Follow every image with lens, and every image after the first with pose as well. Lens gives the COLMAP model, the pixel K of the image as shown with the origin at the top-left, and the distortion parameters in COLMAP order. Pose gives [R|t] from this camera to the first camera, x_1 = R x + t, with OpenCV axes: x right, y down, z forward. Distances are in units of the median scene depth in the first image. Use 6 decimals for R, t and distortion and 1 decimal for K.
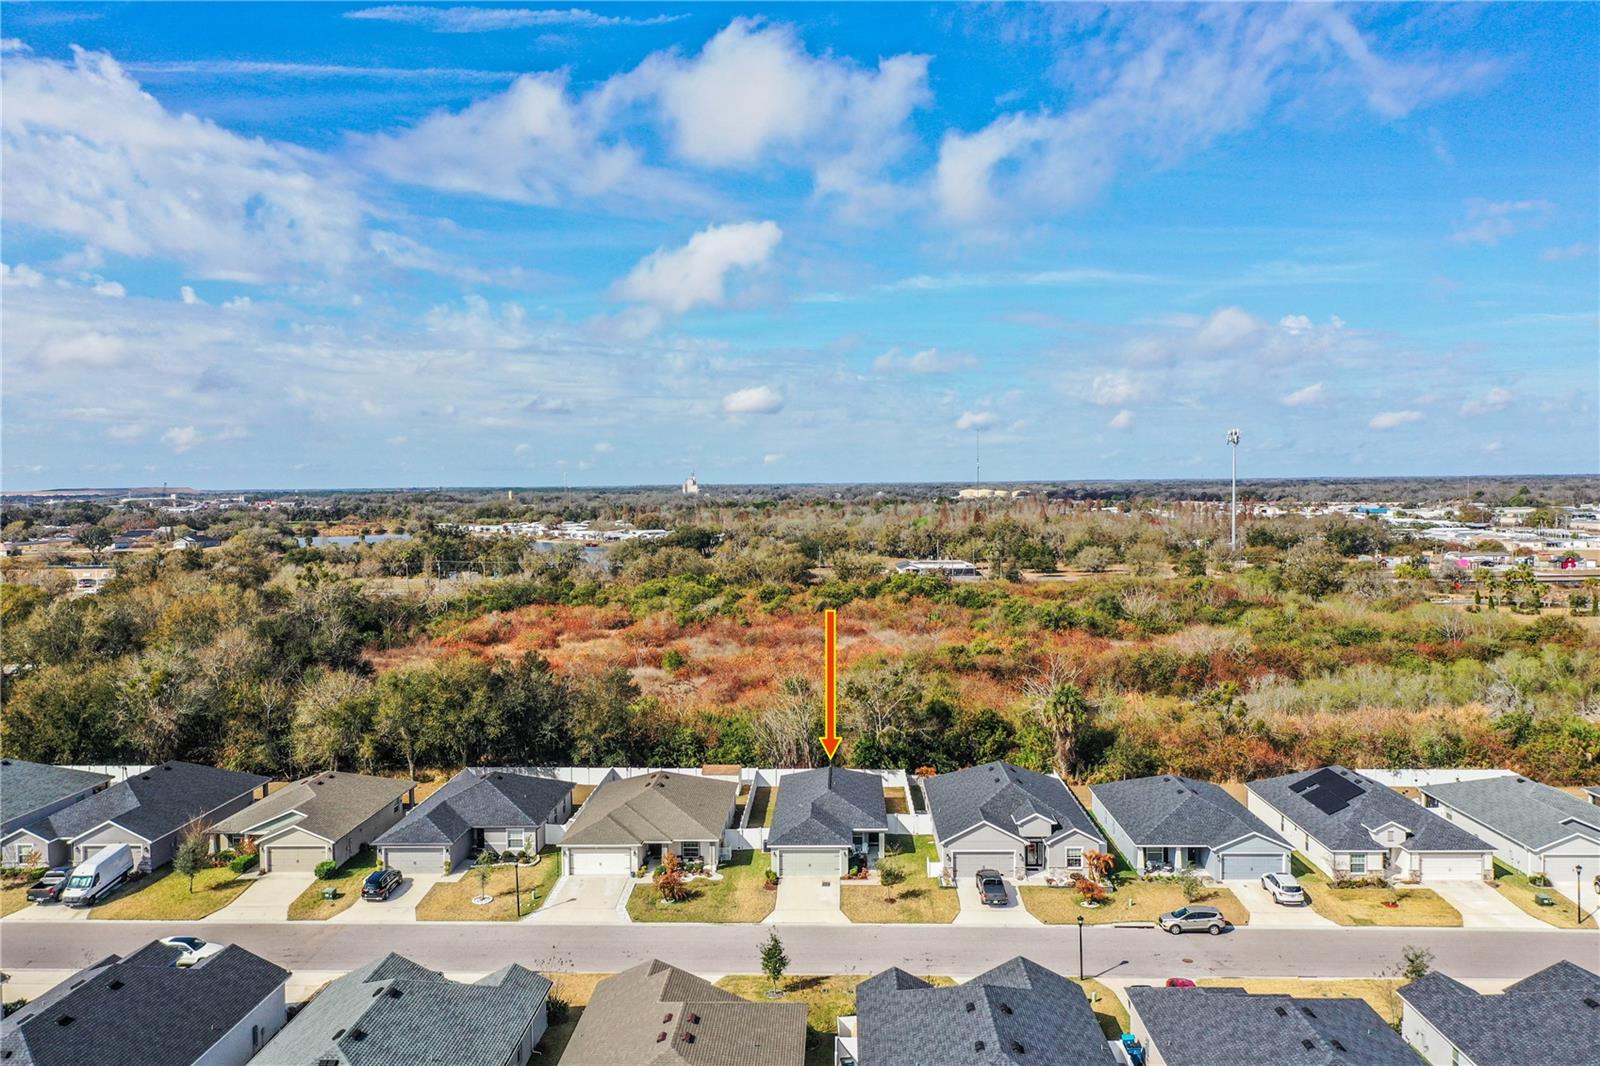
lens RADIAL K [[1266.9, 0, 804.1], [0, 1266.9, 508.3], [0, 0, 1]] dist [0.000636, -0.001567]
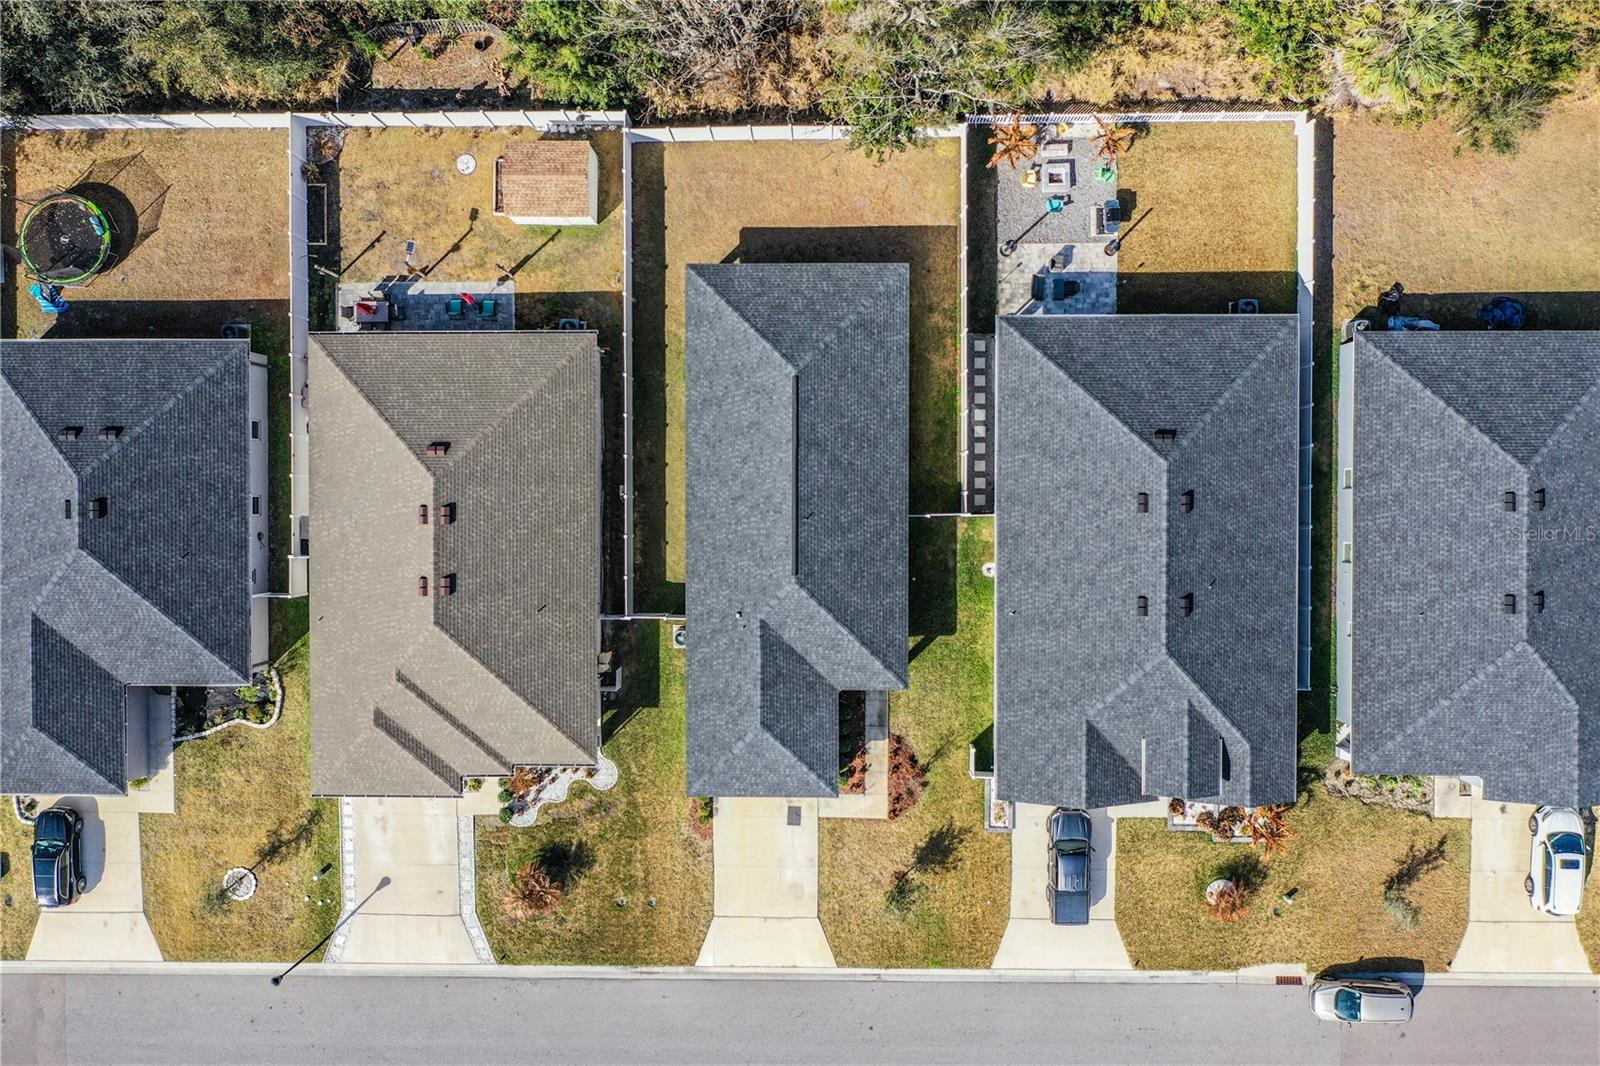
lens RADIAL K [[1266.9, 0, 800.6], [0, 1266.9, 521.8], [0, 0, 1]] dist [0.000636, -0.001567]
pose [[0.999433, -0.029258, -0.016654, 0.026549], [0.016811, 0.005149, 0.999845, -0.230426], [-0.029167, -0.999559, 0.005638, 0.879460]]
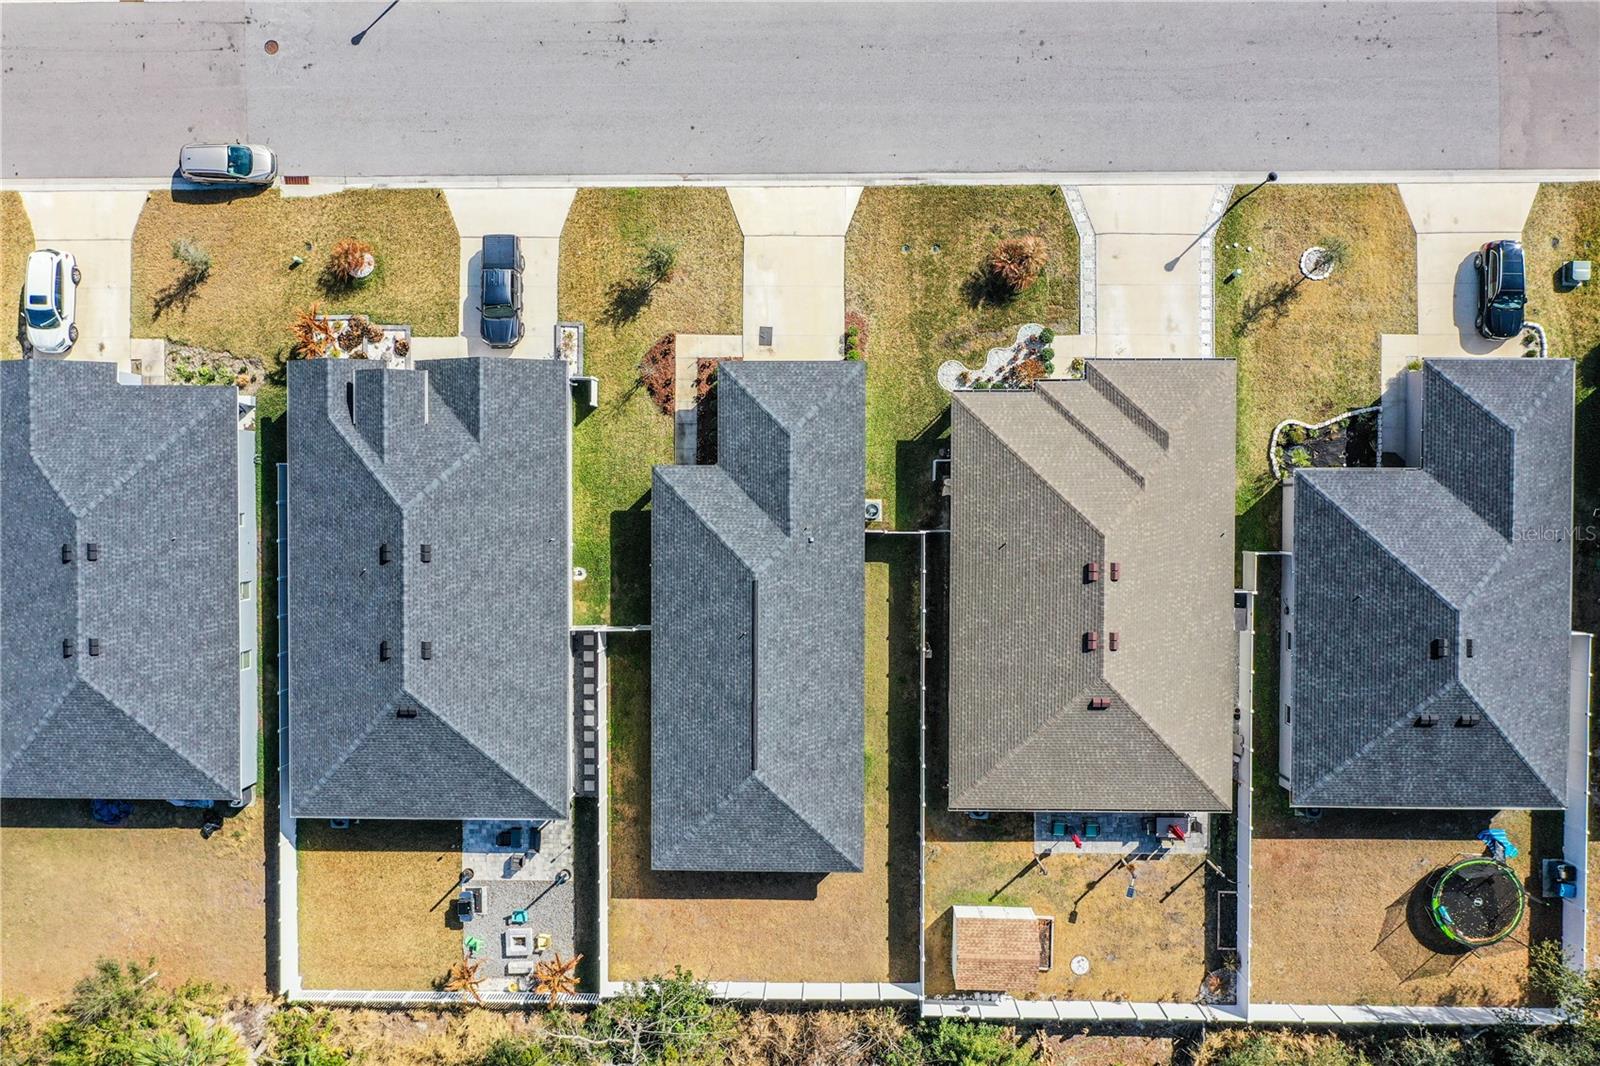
lens RADIAL K [[1266.9, 0, 800.5], [0, 1266.9, 535.8], [0, 0, 1]] dist [0.000636, -0.001567]
pose [[-0.998809, 0.026550, 0.040931, -0.017079], [0.039724, -0.044491, 0.998220, -0.247322], [0.028324, 0.998657, 0.043384, 0.829914]]
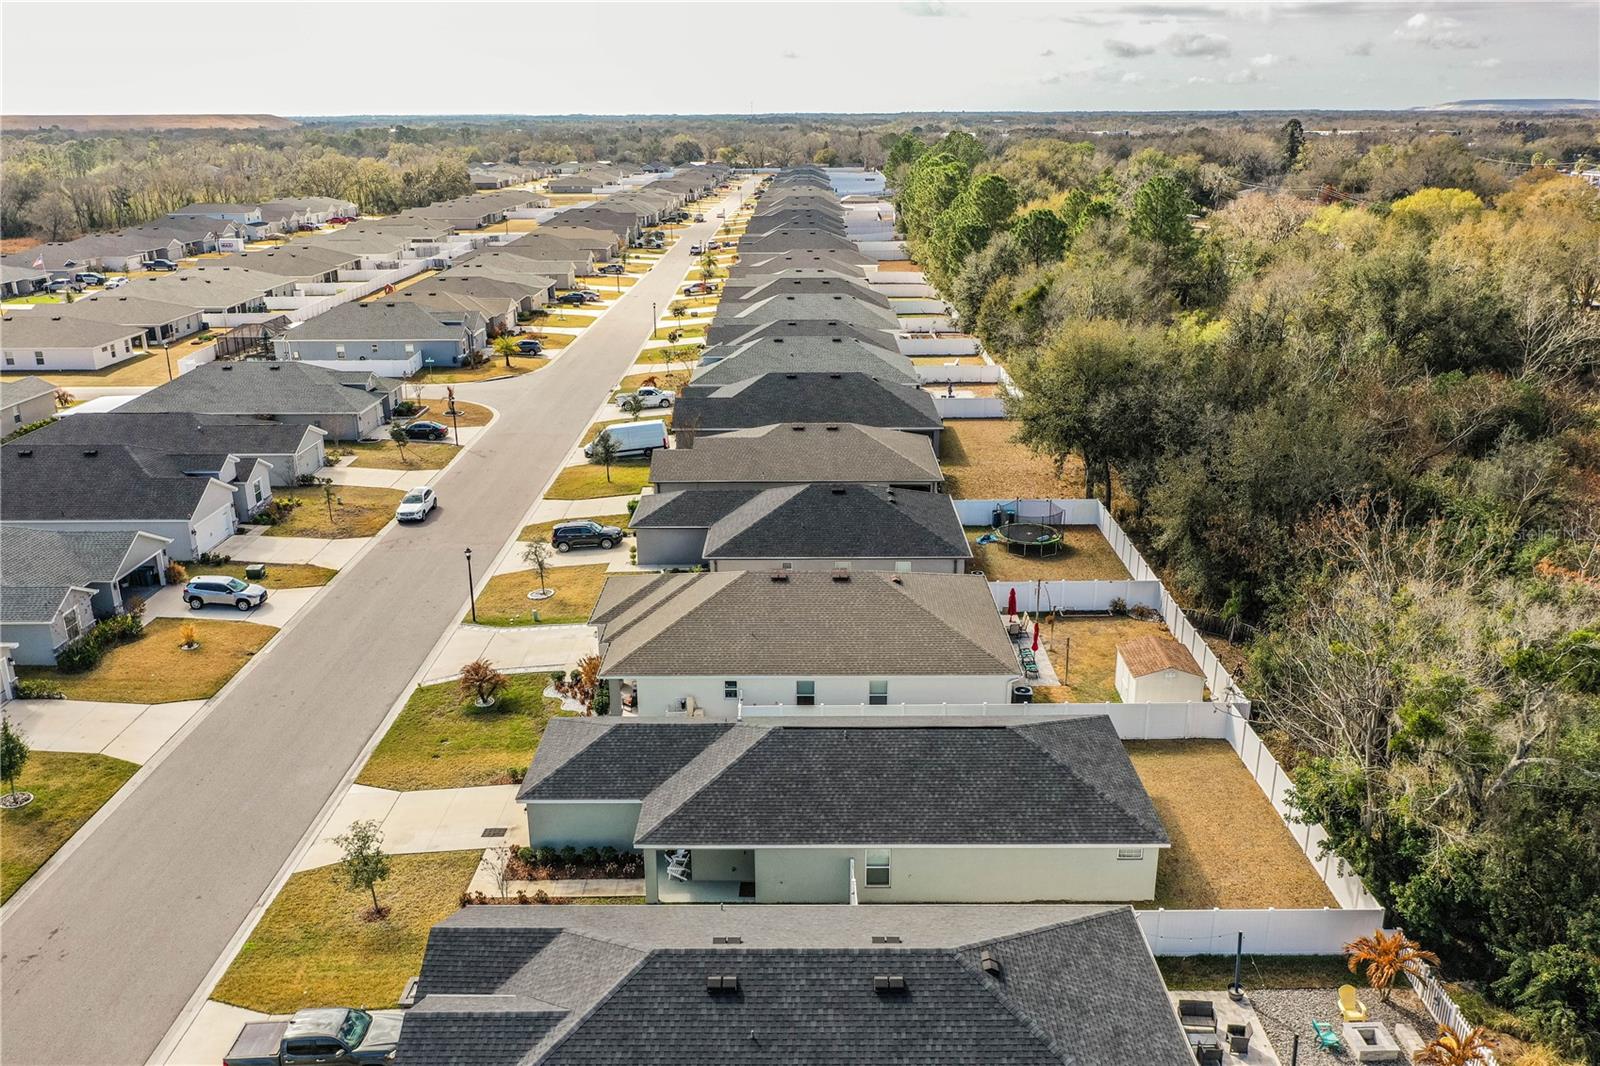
lens RADIAL K [[1266.9, 0, 807.2], [0, 1266.9, 525.2], [0, 0, 1]] dist [0.000636, -0.001567]
pose [[0.030339, 0.321998, -0.946254, 0.355731], [-0.018630, 0.946708, 0.321555, 0.012851], [0.999366, 0.007873, 0.034721, 0.857555]]
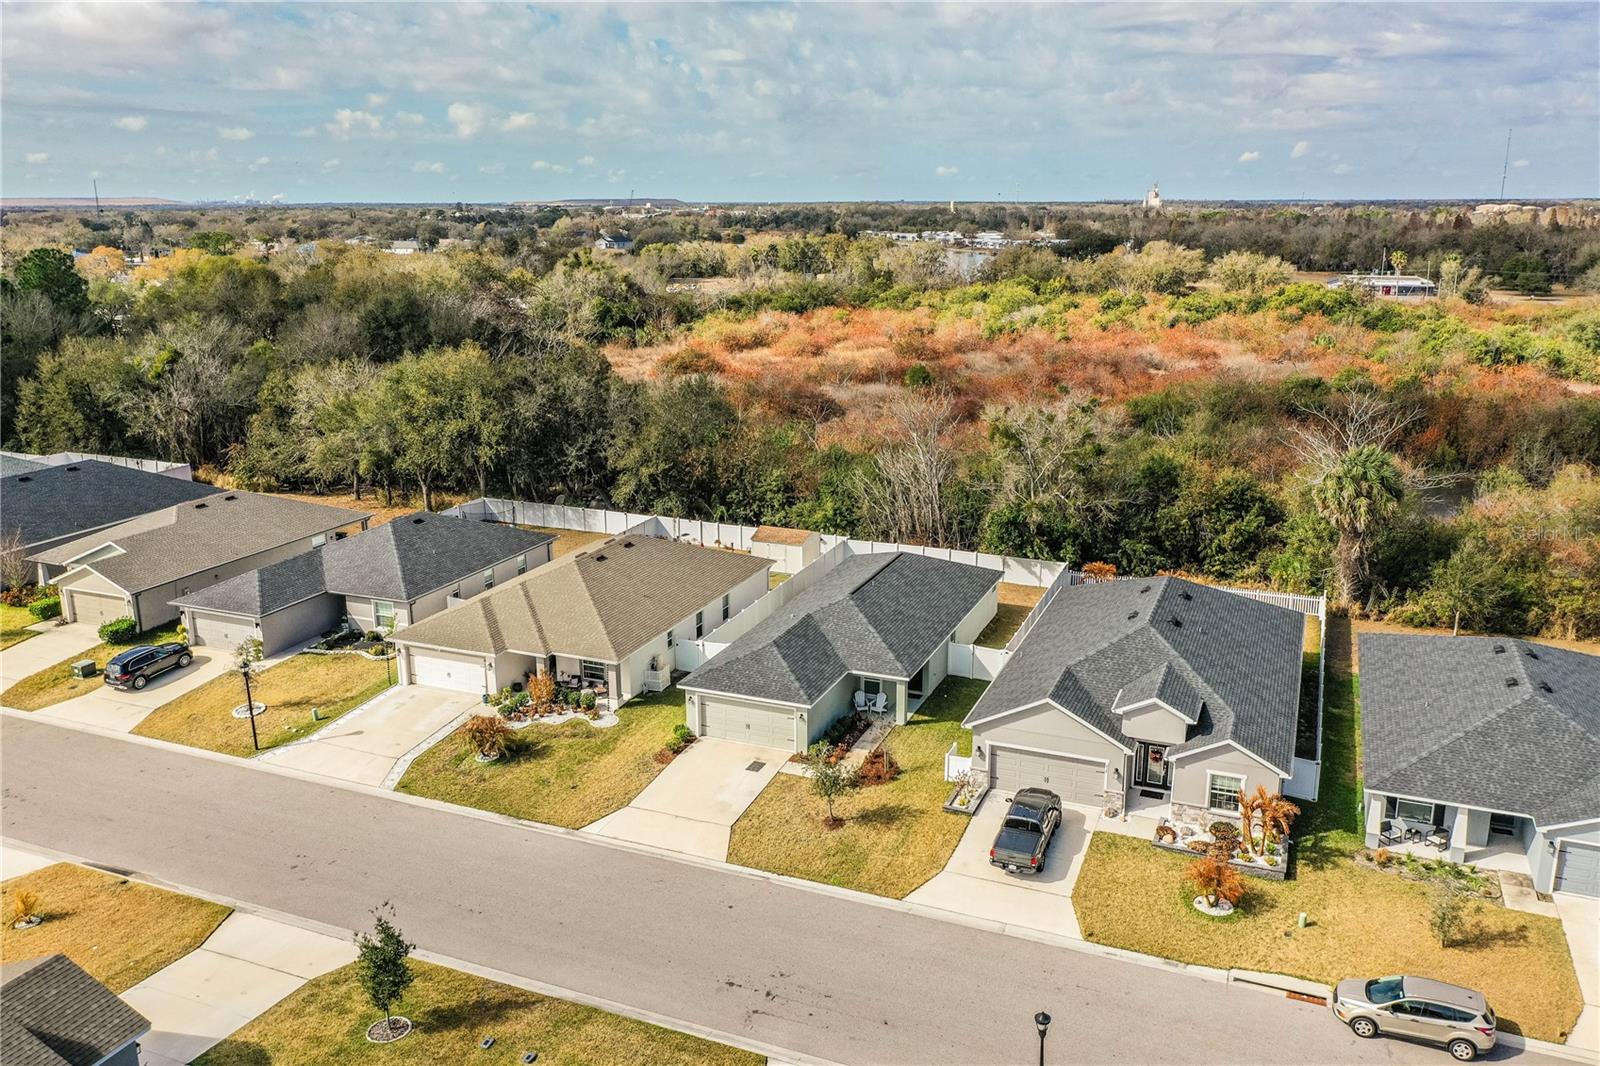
lens RADIAL K [[1266.9, 0, 800.8], [0, 1266.9, 513.5], [0, 0, 1]] dist [0.000636, -0.001567]
pose [[0.934962, 0.091799, -0.342663, 0.170920], [-0.013453, 0.974418, 0.224340, 0.045355], [0.354492, -0.205139, 0.912279, 0.397263]]
